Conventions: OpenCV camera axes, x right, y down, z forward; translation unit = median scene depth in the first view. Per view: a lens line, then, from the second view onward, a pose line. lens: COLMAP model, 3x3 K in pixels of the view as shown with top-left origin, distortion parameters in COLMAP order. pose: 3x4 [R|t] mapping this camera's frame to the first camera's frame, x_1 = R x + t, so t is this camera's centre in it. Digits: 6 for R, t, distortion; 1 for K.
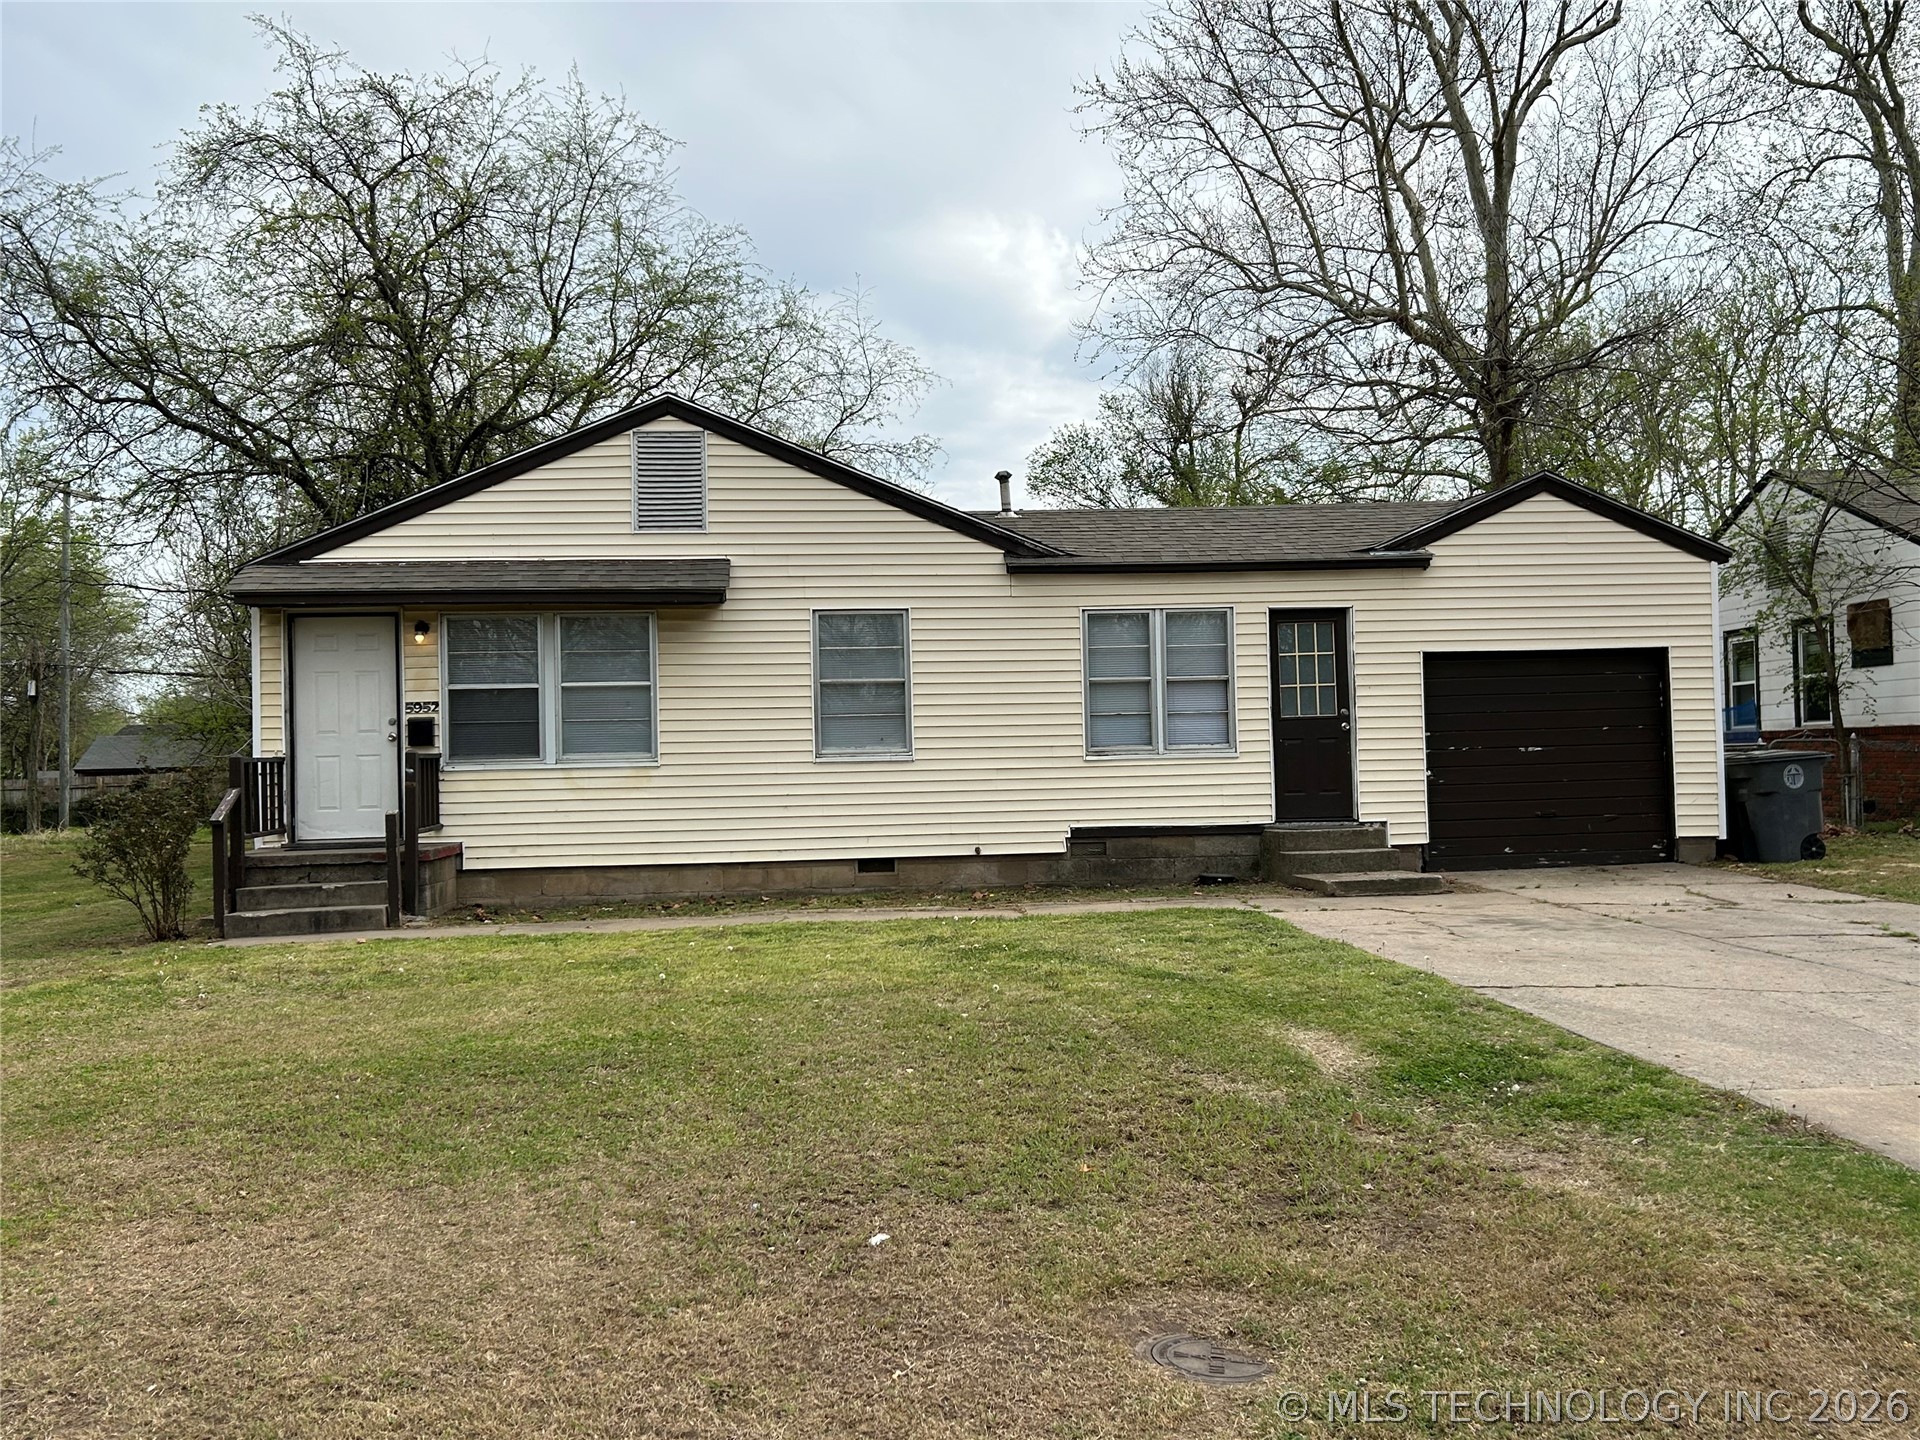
lens RADIAL K [[1709.3, 0, 960.0], [0, 1709.3, 720.0], [0, 0, 1]] dist [0.036433, -0.006769]
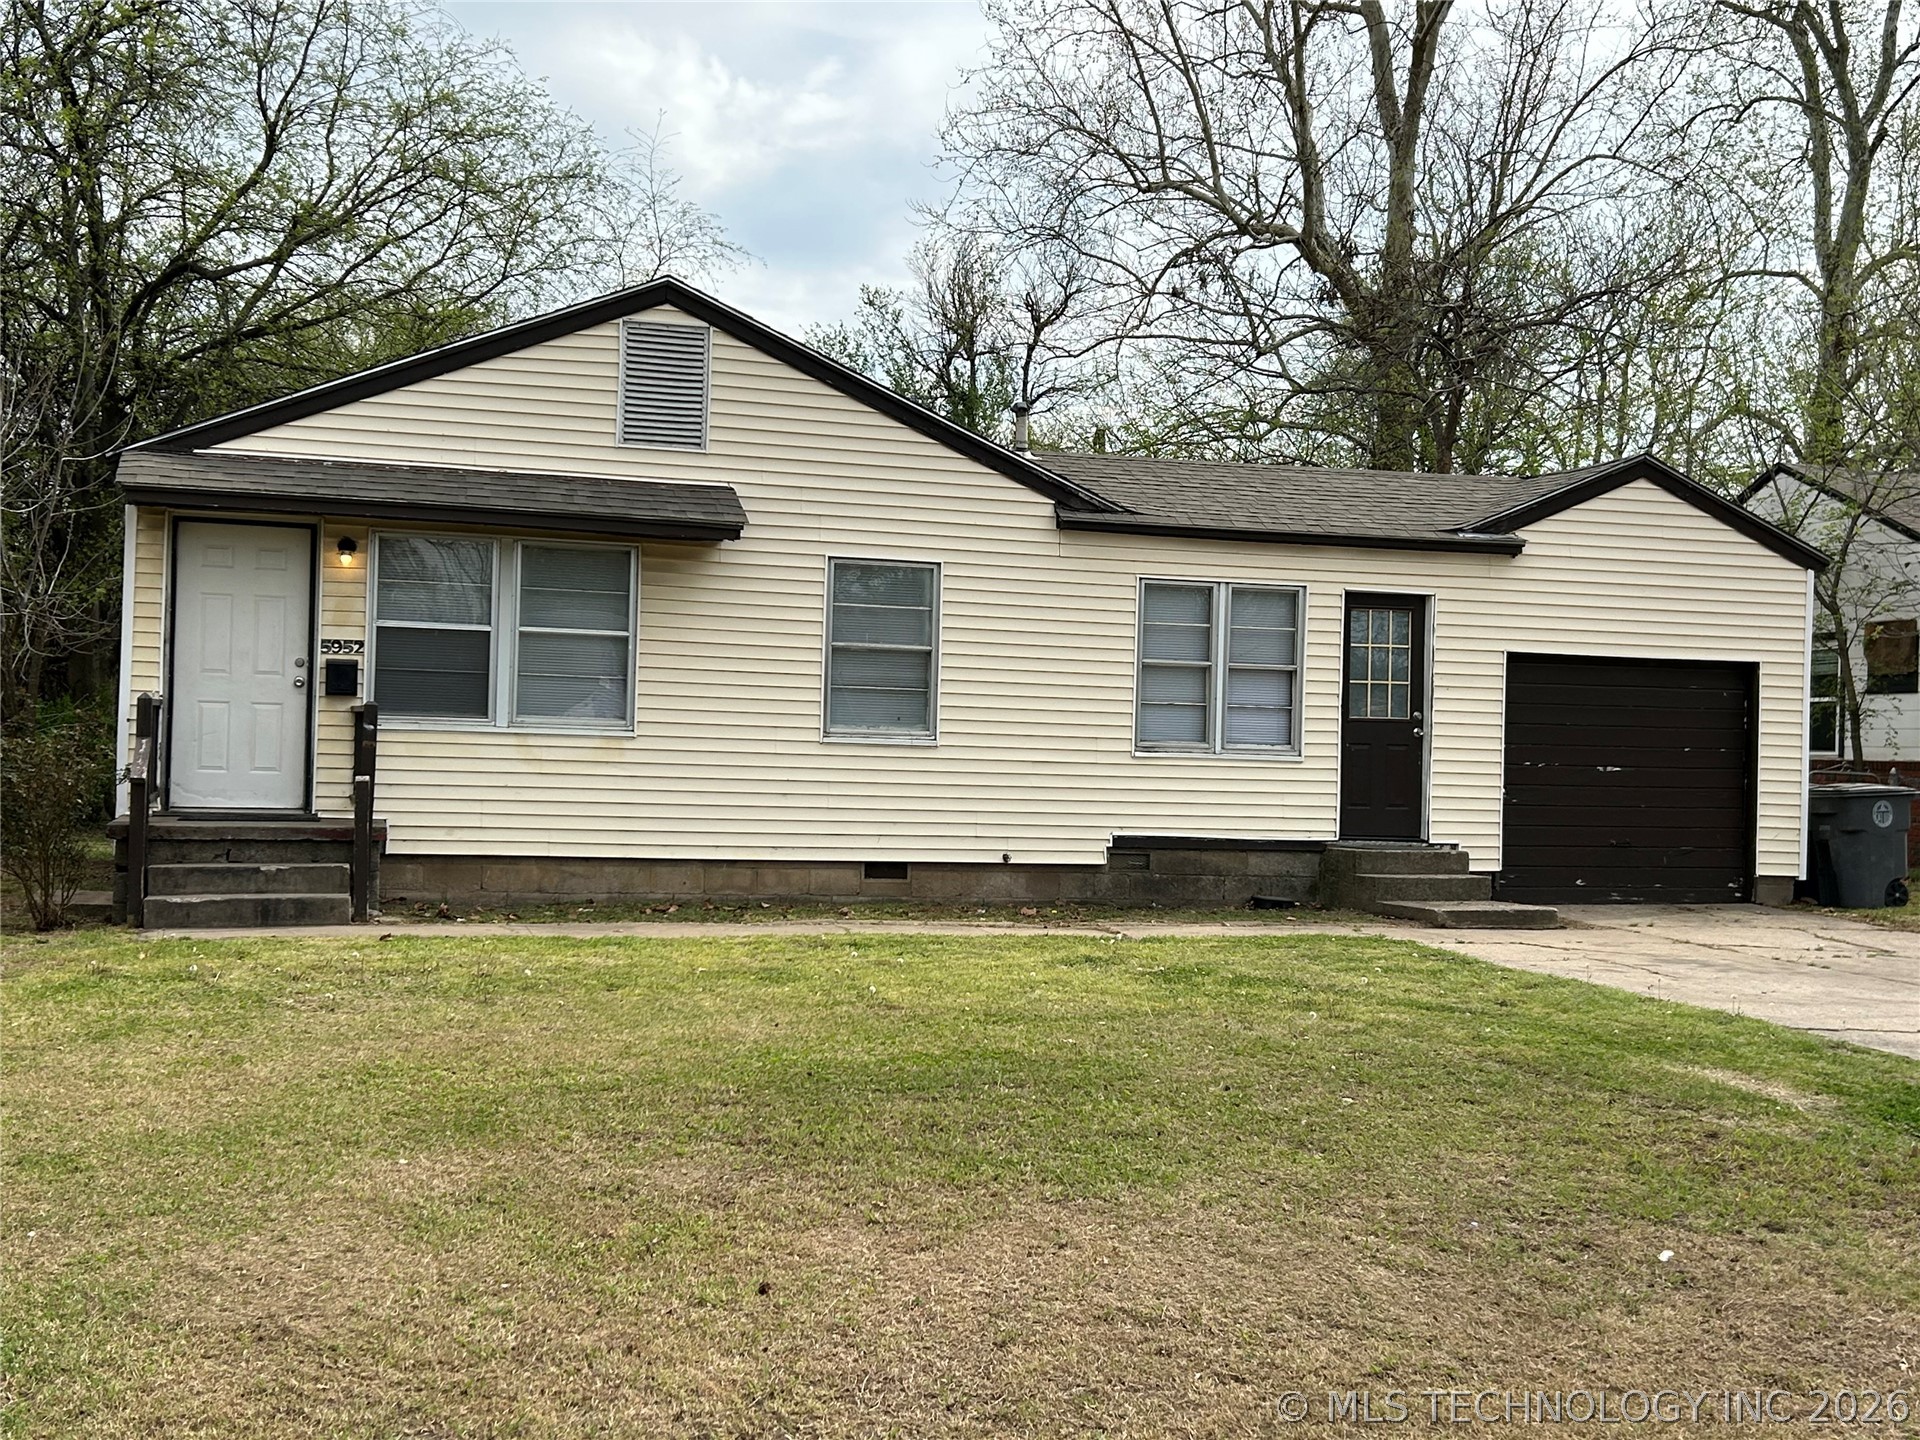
lens RADIAL K [[2194.4, 0, 960.0], [0, 2194.4, 720.0], [0, 0, 1]] dist [0.042428, 0.020671]
pose [[0.980976, 0.054270, 0.186391, -0.212357], [-0.056298, 0.998398, 0.005602, 0.004404], [-0.185788, -0.015988, 0.982460, -0.047553]]
